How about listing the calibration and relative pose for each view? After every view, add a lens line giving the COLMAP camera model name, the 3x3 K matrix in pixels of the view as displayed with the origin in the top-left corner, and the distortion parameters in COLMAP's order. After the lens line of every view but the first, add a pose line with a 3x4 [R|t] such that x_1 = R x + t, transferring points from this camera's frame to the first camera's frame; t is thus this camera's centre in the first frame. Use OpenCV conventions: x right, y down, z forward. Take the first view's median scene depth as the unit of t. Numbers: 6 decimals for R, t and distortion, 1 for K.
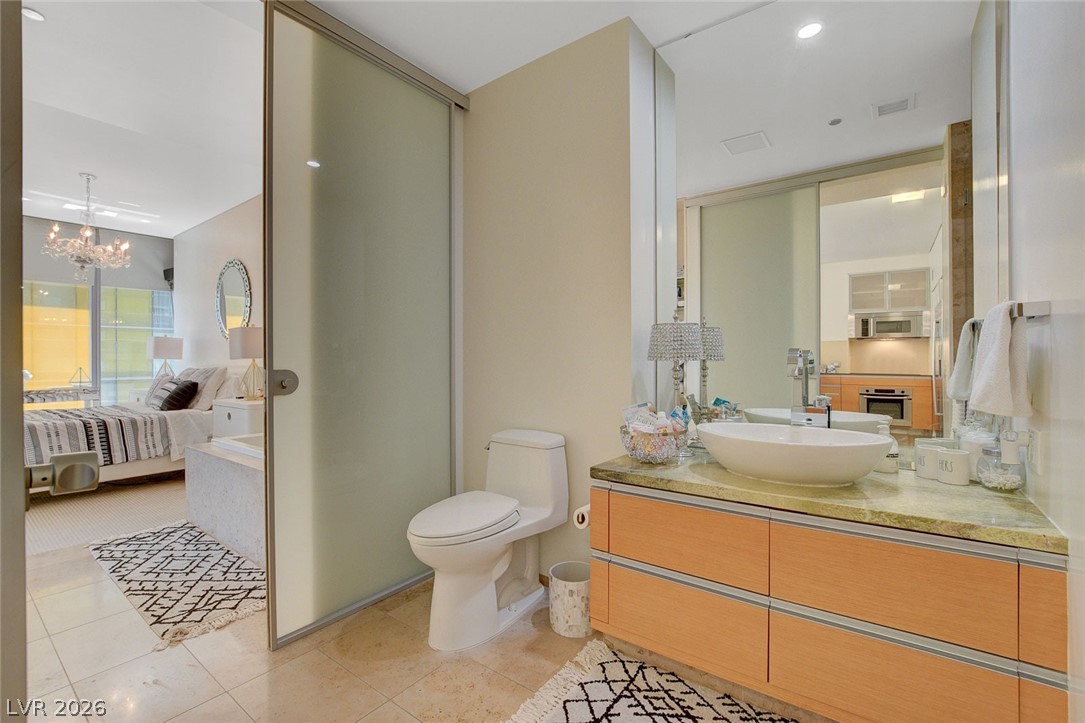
lens RADIAL K [[473.3, 0, 542.5], [0, 473.3, 361.5], [0, 0, 1]] dist [-0.001004, -0.000184]
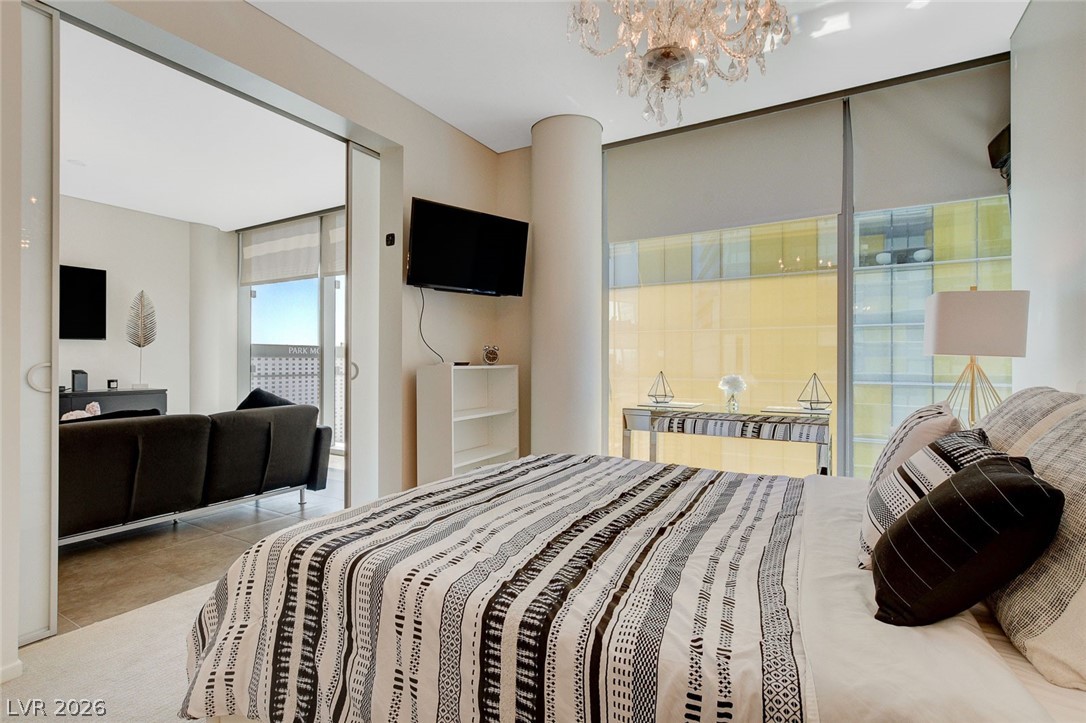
lens RADIAL K [[505.1, 0, 543.0], [0, 505.1, 361.5], [0, 0, 1]] dist [0.000995, 0.000232]
pose [[0.116106, 0.005392, -0.993222, -0.393249], [0.003997, 0.999975, 0.005895, -0.000465], [0.993229, -0.004654, 0.116082, 0.547828]]
